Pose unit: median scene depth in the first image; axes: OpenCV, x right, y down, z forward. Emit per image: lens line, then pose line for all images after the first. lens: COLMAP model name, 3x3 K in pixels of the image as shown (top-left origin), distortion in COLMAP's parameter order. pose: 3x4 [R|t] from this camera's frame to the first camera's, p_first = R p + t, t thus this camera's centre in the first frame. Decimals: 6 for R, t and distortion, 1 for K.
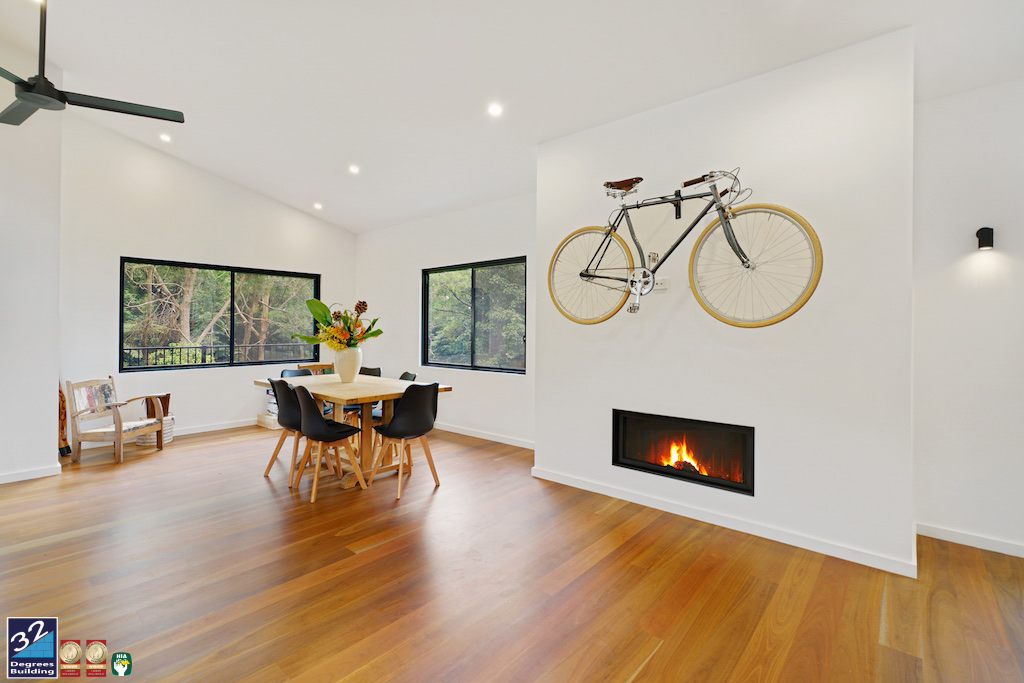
lens RADIAL K [[475.4, 0, 515.2], [0, 475.4, 317.1], [0, 0, 1]] dist [-0.004188, 0.002369]
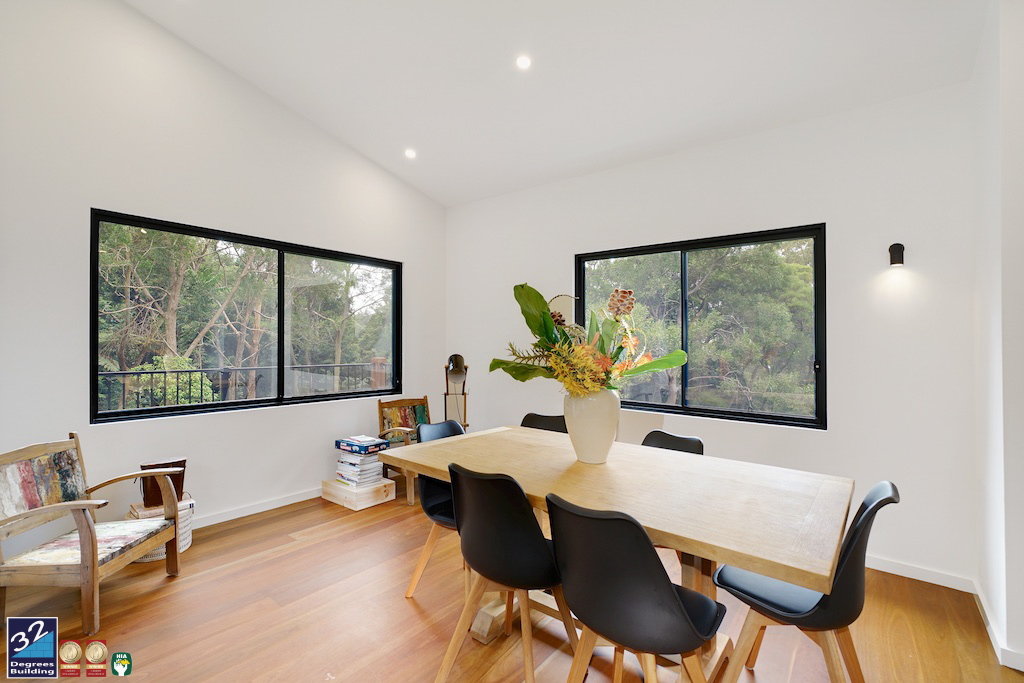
lens RADIAL K [[475.4, 0, 517.8], [0, 475.4, 343.2], [0, 0, 1]] dist [-0.004188, 0.002369]
pose [[0.999288, 0.013176, 0.035366, -0.292724], [-0.014001, 0.999633, 0.023198, 0.006180], [-0.035047, -0.023677, 0.999105, 0.353509]]
